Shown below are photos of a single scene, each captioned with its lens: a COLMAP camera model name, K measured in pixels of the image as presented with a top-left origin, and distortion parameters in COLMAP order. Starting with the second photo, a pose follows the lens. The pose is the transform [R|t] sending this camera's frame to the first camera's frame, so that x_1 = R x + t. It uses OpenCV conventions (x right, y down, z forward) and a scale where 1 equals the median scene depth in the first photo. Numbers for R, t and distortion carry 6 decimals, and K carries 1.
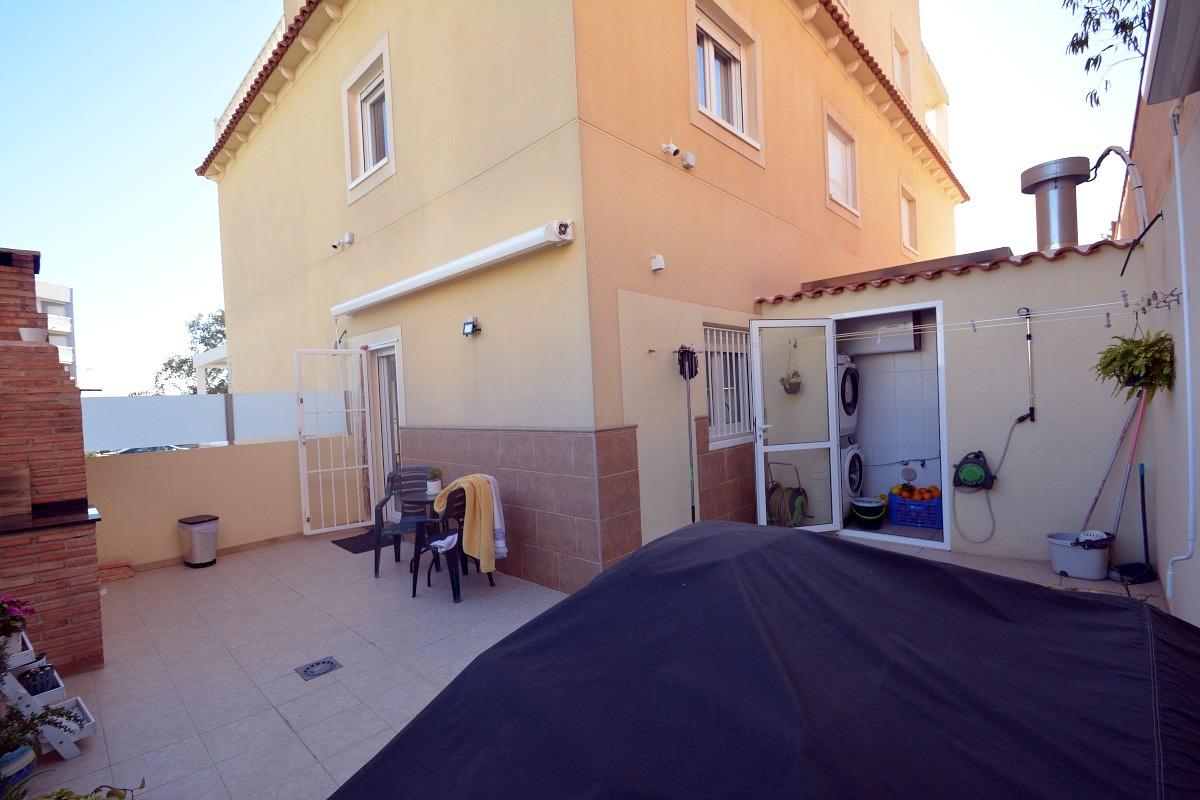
lens RADIAL K [[522.6, 0, 600.0], [0, 522.6, 400.0], [0, 0, 1]] dist [0.016147, -0.014705]
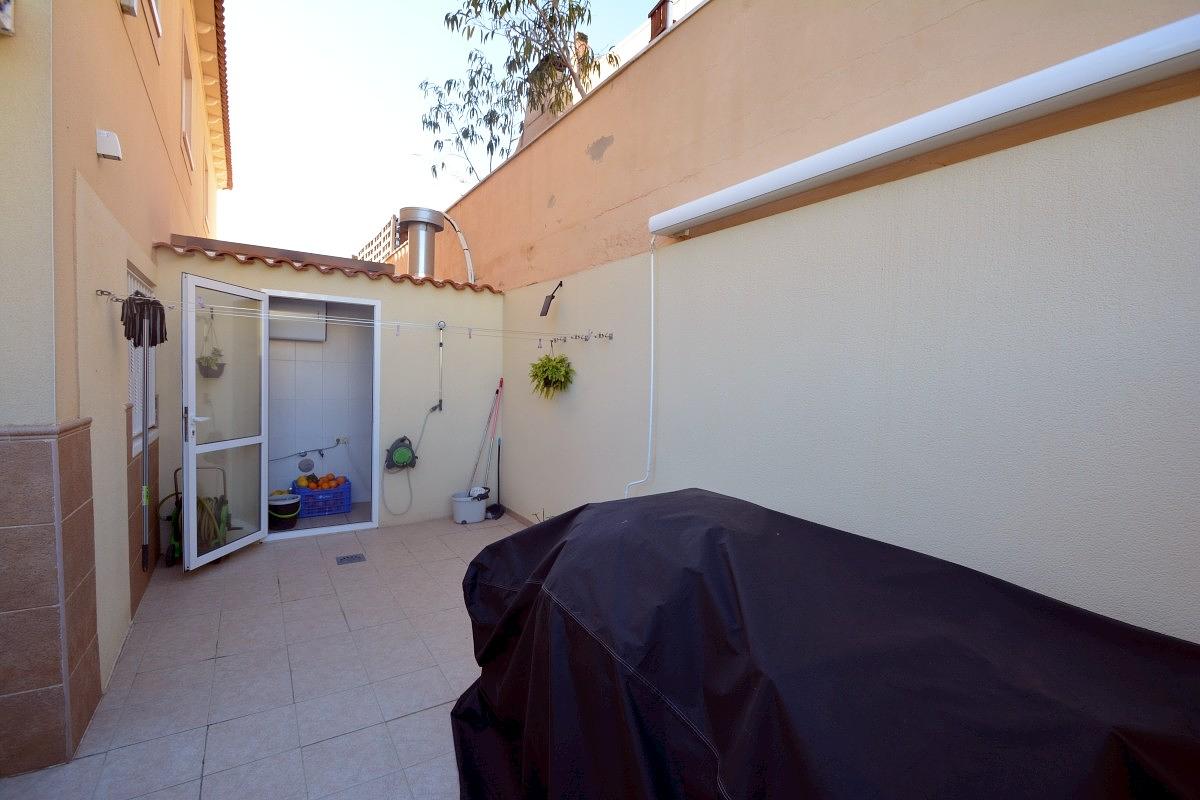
lens RADIAL K [[522.6, 0, 600.0], [0, 522.6, 400.0], [0, 0, 1]] dist [0.016147, -0.014705]
pose [[0.237958, 0.015552, 0.971151, -0.297750], [-0.031011, 0.999484, -0.008408, 0.012315], [-0.970780, -0.028116, 0.238317, 0.286898]]
